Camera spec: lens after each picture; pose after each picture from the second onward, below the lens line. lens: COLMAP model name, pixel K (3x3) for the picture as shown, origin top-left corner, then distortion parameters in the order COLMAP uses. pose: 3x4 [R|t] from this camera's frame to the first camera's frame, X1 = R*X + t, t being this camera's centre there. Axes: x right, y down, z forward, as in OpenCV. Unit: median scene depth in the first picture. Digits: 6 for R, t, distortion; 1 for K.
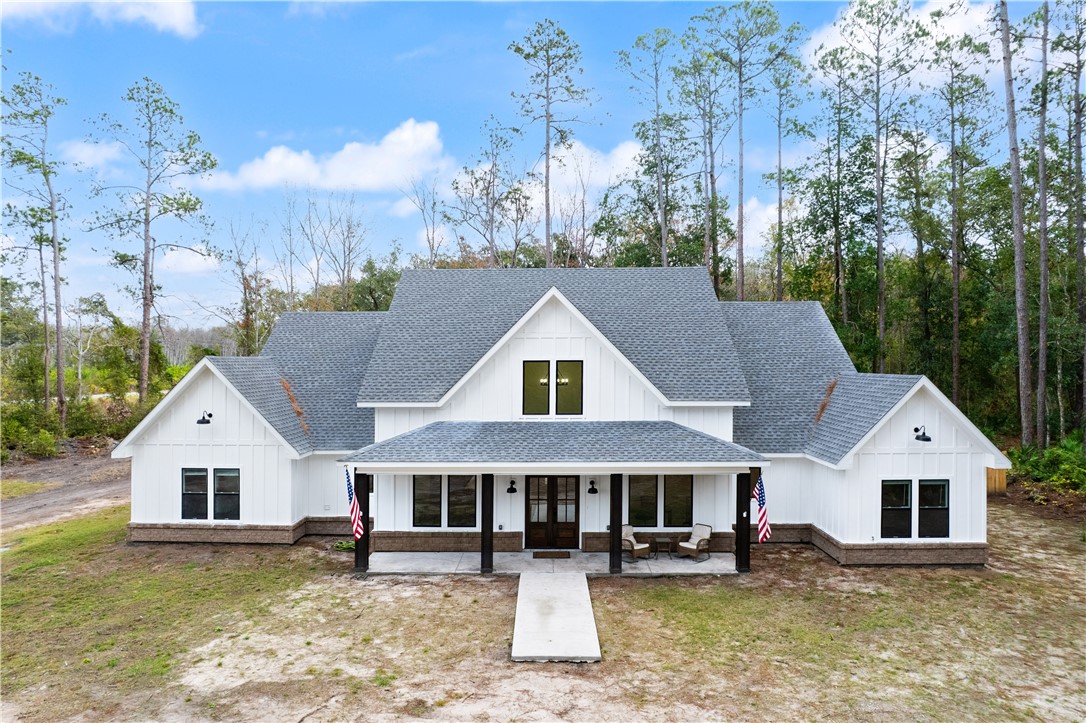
lens RADIAL K [[687.9, 0, 543.0], [0, 687.9, 361.5], [0, 0, 1]] dist [-0.031522, -0.000335]
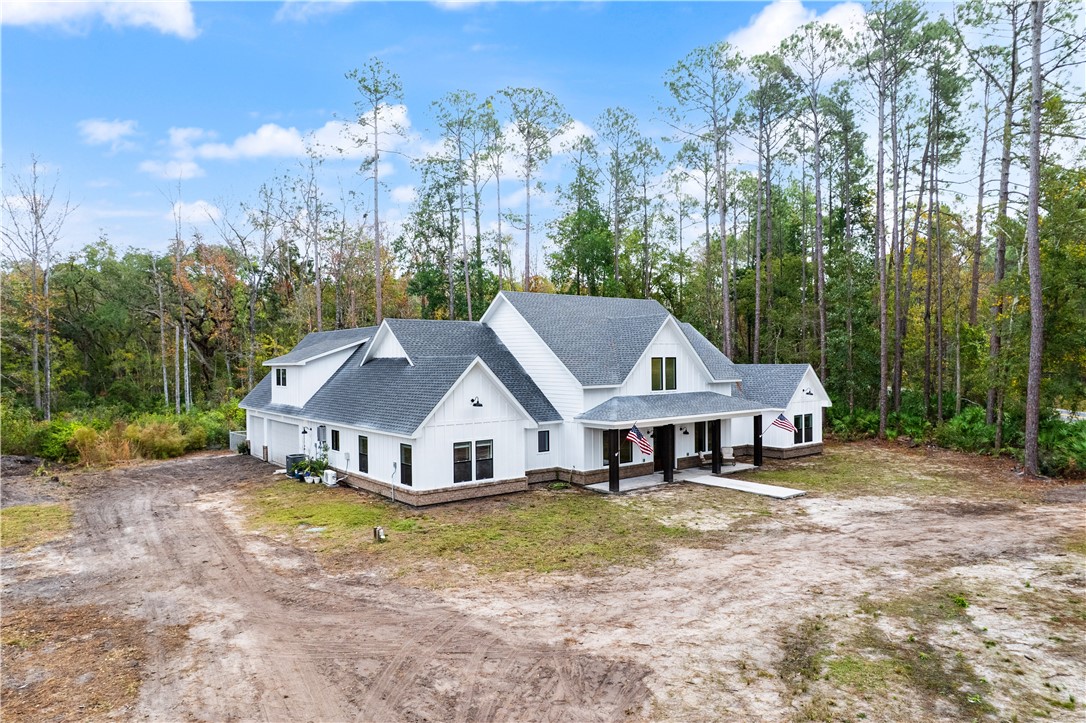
lens RADIAL K [[728.8, 0, 543.0], [0, 728.8, 361.5], [0, 0, 1]] dist [-0.034187, 0.000002]
pose [[0.764970, -0.009436, 0.643997, -1.343811], [0.000498, 0.999901, 0.014058, -0.016346], [-0.644065, -0.010433, 0.764899, -0.156667]]
